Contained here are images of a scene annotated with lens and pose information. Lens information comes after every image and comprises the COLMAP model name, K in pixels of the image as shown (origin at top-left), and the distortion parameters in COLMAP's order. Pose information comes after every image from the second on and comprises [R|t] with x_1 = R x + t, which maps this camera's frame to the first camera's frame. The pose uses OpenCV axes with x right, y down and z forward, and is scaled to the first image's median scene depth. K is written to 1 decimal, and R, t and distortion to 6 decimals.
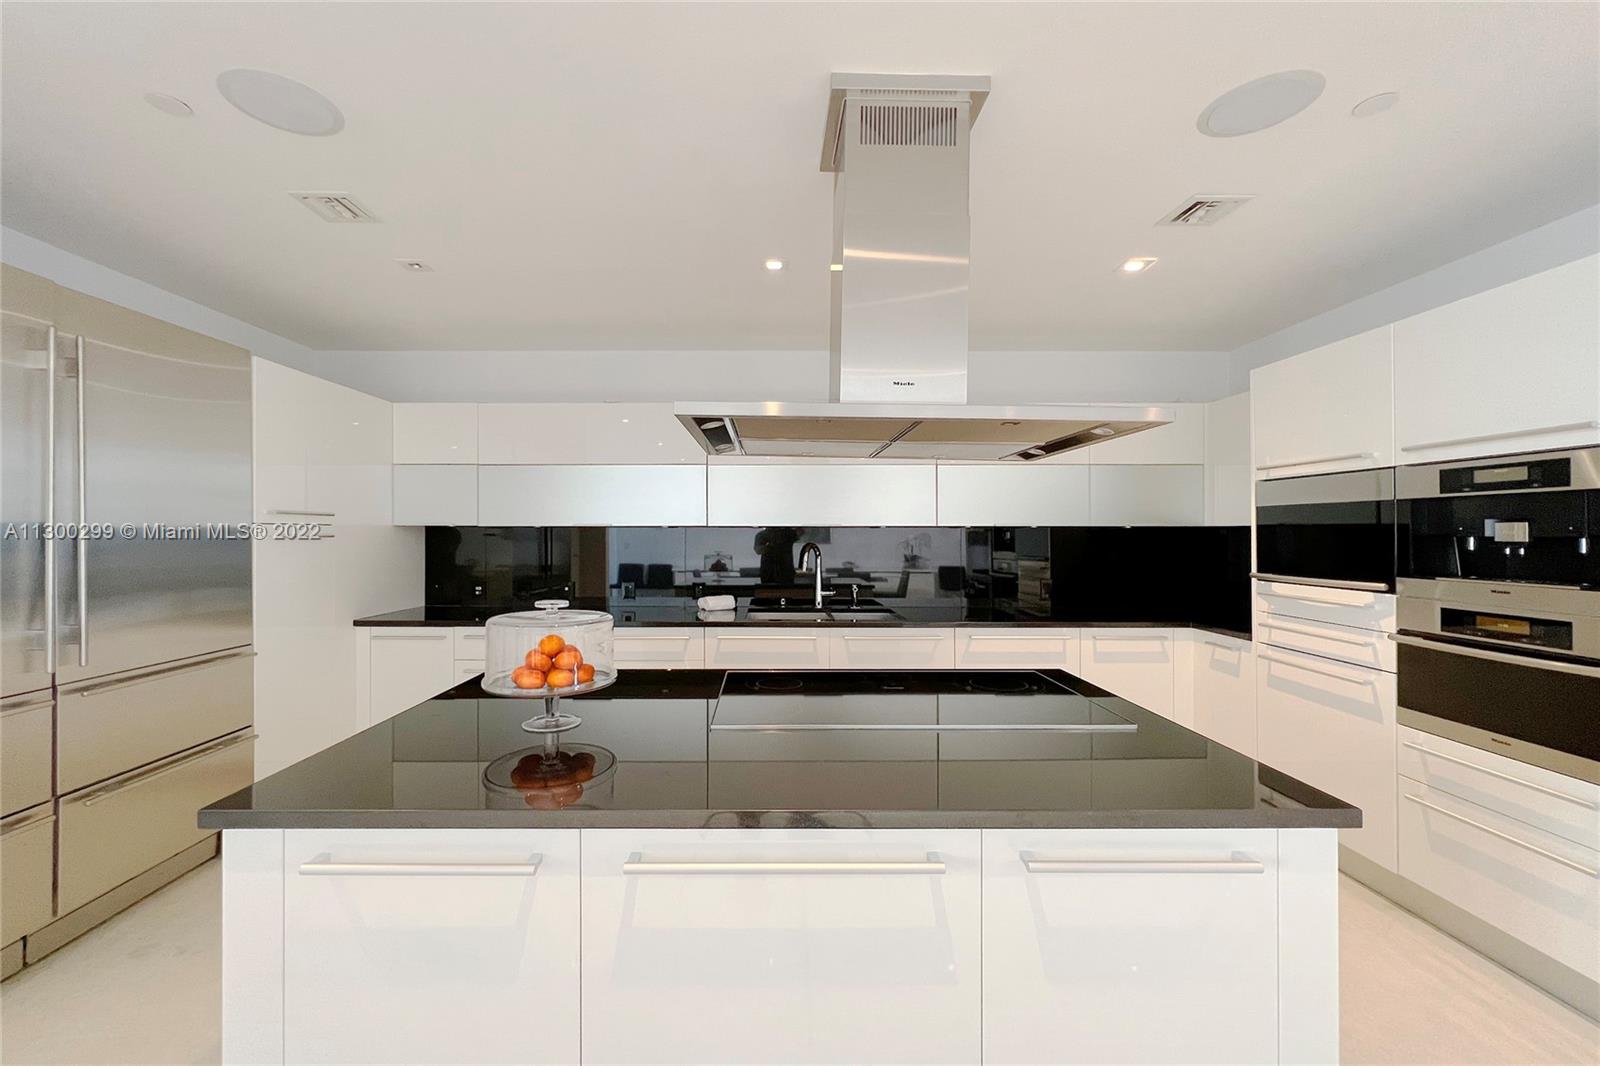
lens RADIAL K [[660.9, 0, 780.6], [0, 660.9, 535.5], [0, 0, 1]] dist [-0.000968, 0.000103]
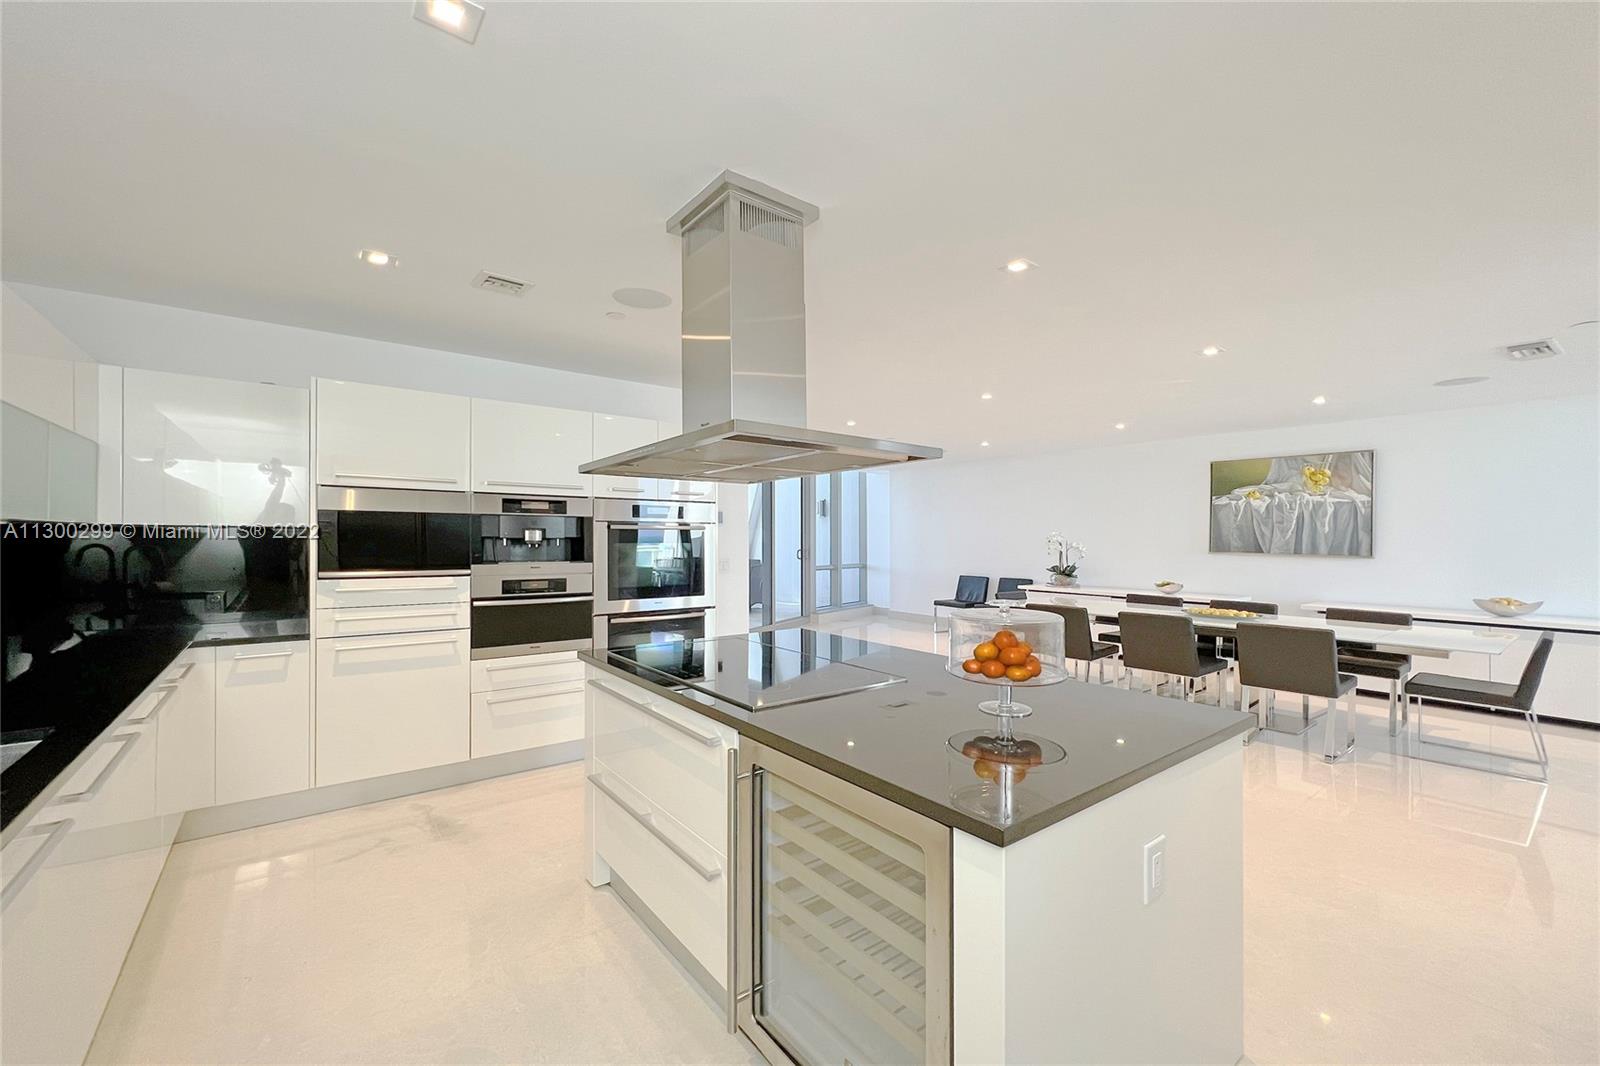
lens RADIAL K [[647.6, 0, 801.9], [0, 647.6, 536.8], [0, 0, 1]] dist [0.000474, 0.000065]
pose [[-0.606990, -0.000848, 0.794709, -0.713262], [-0.002576, 0.999996, -0.000901, -0.001456], [-0.794705, -0.002594, -0.606990, 1.292227]]
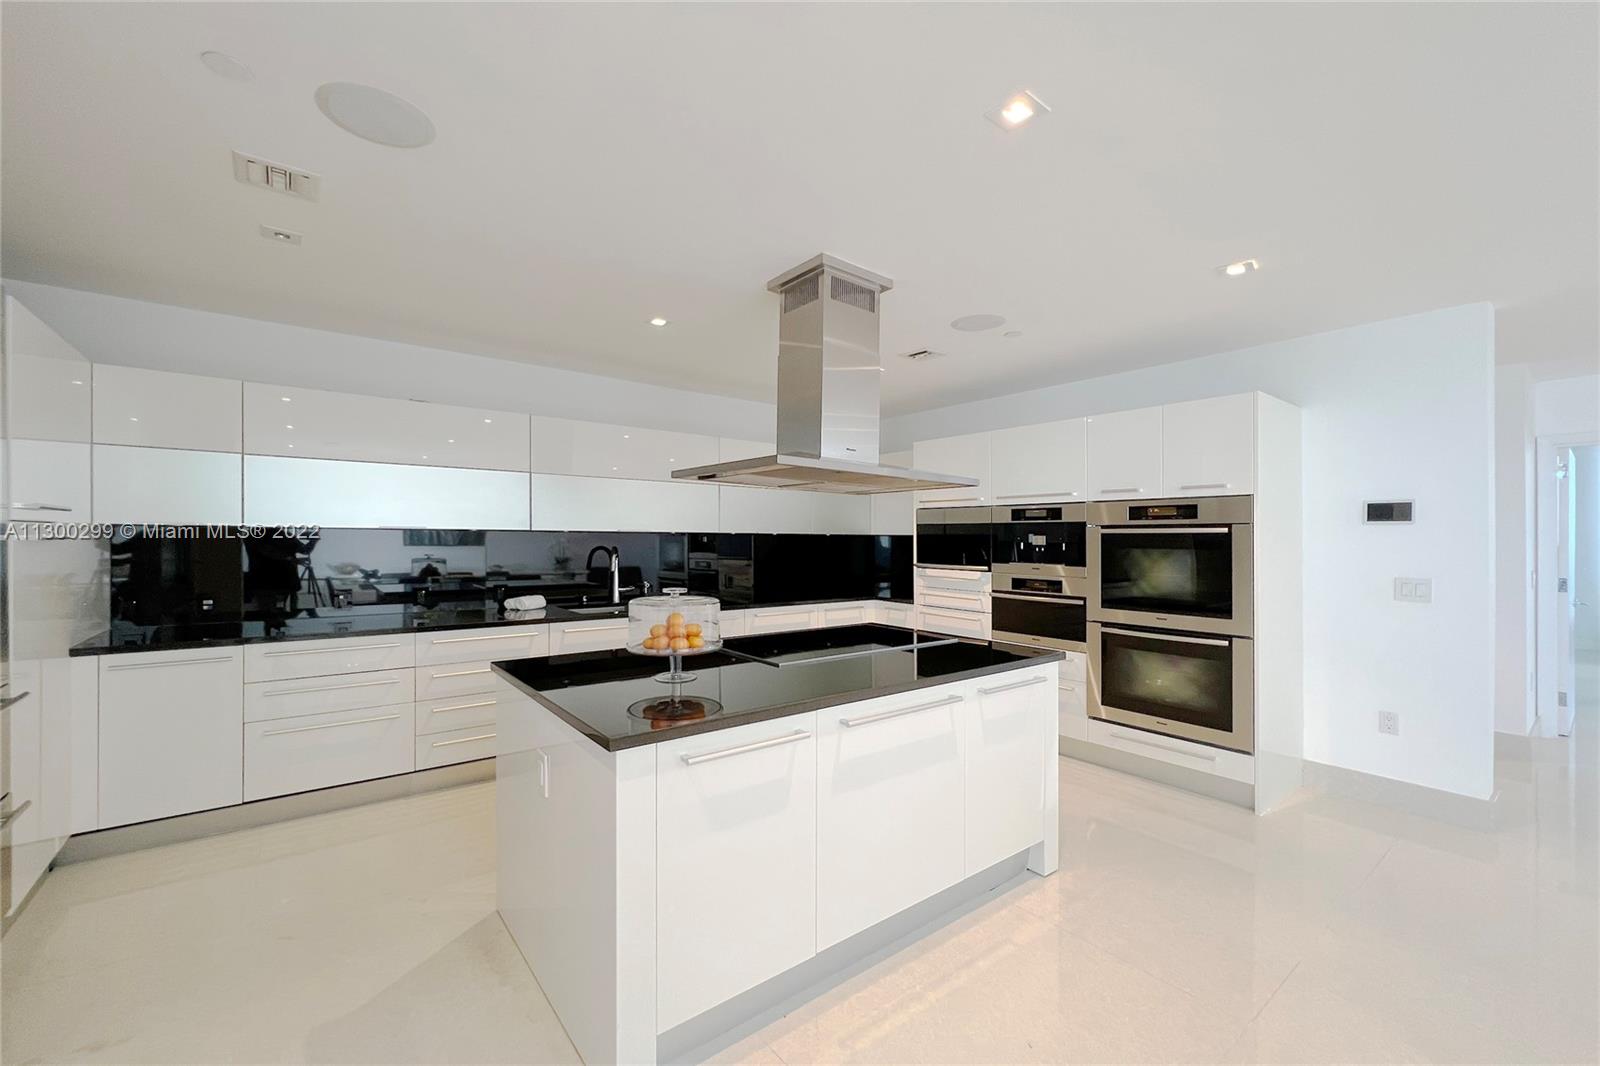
lens RADIAL K [[647.6, 0, 801.9], [0, 647.6, 536.8], [0, 0, 1]] dist [0.000474, 0.000065]
pose [[0.789411, 0.007179, 0.613823, -0.663209], [-0.005801, 0.999974, -0.004235, -0.002800], [-0.613838, -0.000217, 0.789432, -0.152143]]
